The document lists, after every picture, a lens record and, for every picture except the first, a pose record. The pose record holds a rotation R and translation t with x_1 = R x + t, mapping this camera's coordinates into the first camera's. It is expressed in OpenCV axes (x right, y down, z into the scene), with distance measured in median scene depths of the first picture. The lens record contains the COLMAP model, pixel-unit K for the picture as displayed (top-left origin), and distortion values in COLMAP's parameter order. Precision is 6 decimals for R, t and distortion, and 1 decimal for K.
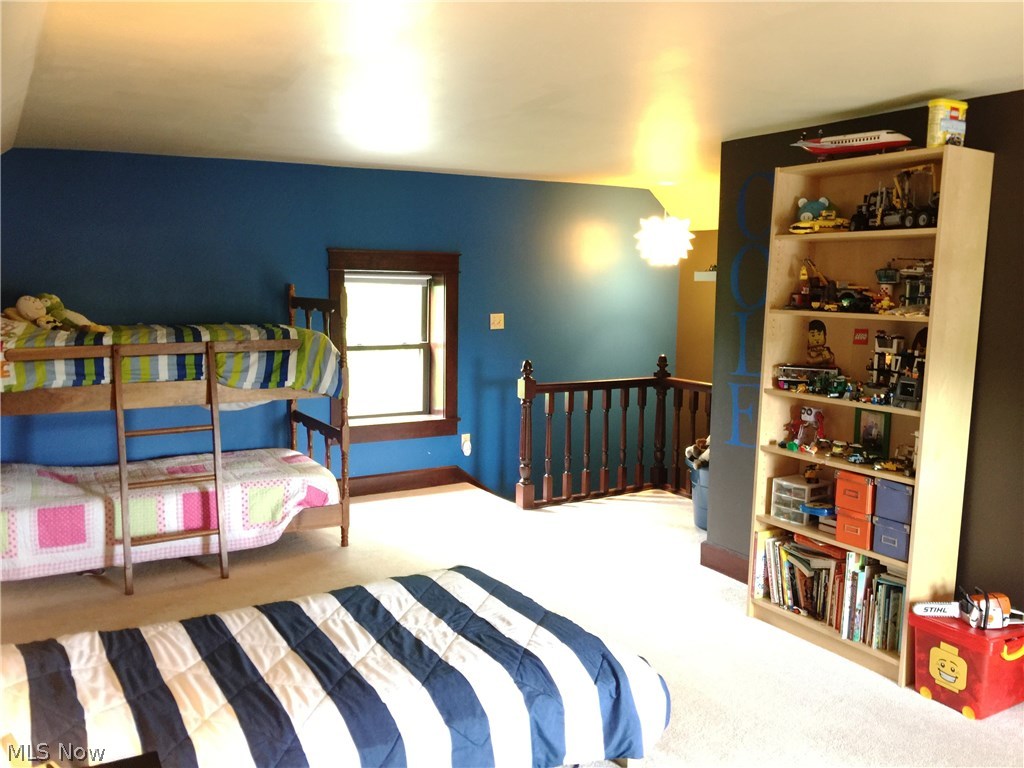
lens RADIAL K [[871.0, 0, 514.7], [0, 871.0, 379.2], [0, 0, 1]] dist [0.096718, -0.158598]
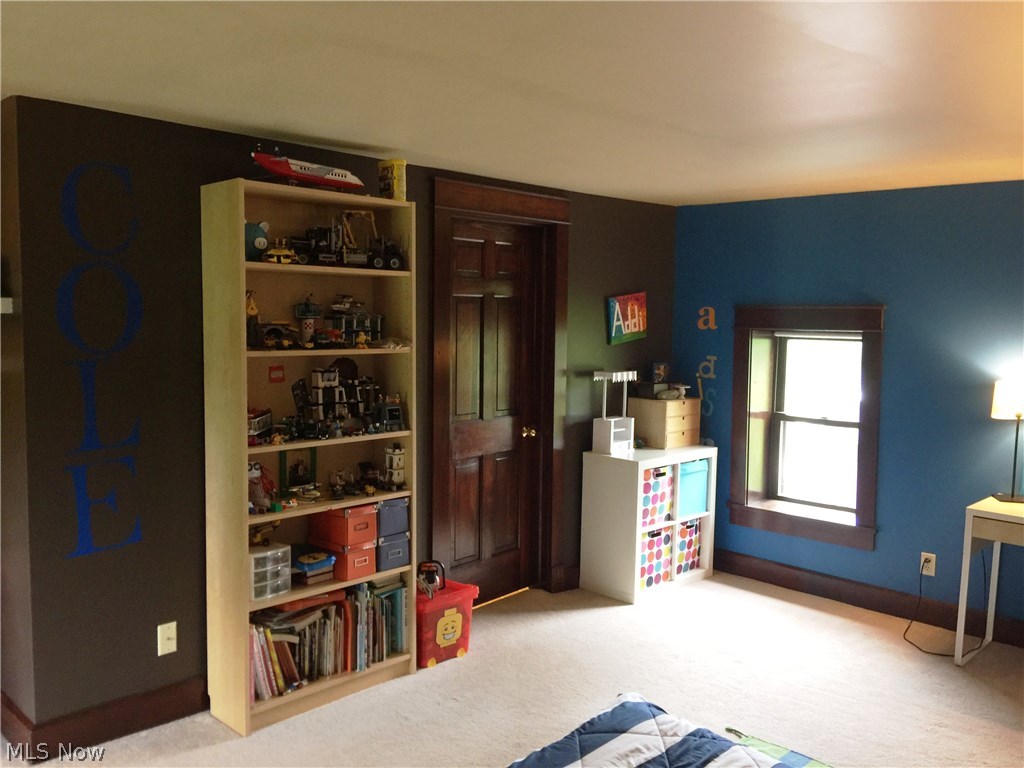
lens RADIAL K [[871.0, 0, 514.7], [0, 871.0, 379.2], [0, 0, 1]] dist [0.096718, -0.158598]
pose [[-0.266284, -0.096778, 0.959024, -0.597608], [0.087570, 0.988403, 0.124058, -0.143319], [-0.959909, 0.117017, -0.254721, 1.041747]]
